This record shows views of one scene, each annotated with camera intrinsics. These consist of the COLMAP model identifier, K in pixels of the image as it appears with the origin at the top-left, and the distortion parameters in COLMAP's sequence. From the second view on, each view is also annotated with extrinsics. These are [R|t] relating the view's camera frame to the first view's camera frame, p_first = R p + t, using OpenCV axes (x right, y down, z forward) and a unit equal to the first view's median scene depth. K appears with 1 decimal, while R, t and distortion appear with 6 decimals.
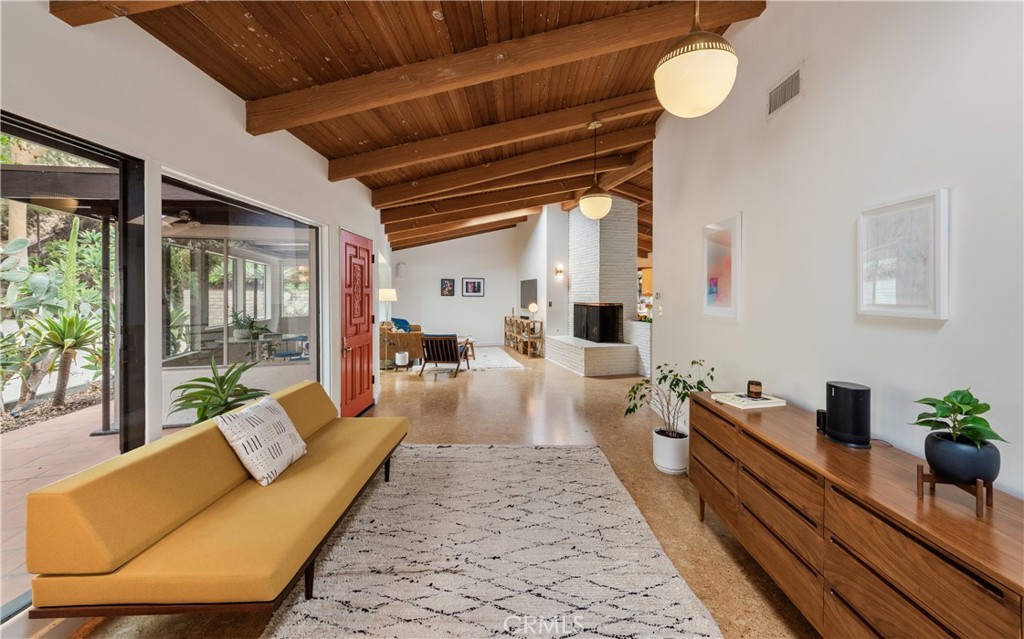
lens RADIAL K [[408.9, 0, 512.0], [0, 408.9, 319.5], [0, 0, 1]] dist [0.000718, -0.000091]
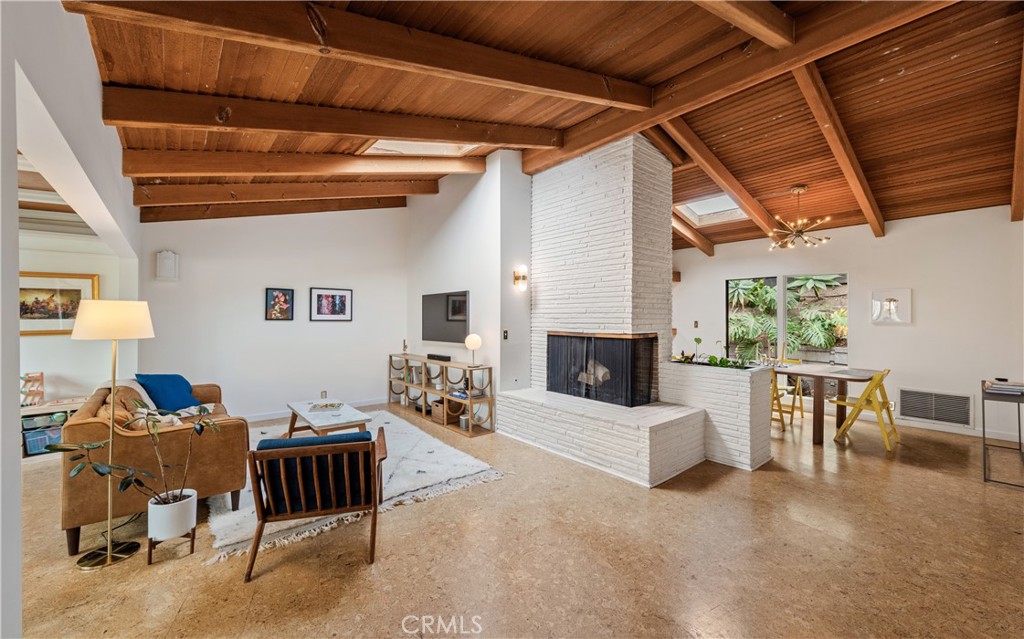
lens RADIAL K [[408.9, 0, 512.0], [0, 408.9, 319.5], [0, 0, 1]] dist [0.000718, -0.000091]
pose [[0.901246, -0.003800, 0.433291, -0.130468], [0.027265, 0.998477, -0.047955, -0.029581], [-0.432449, 0.055033, 0.899977, 0.456601]]
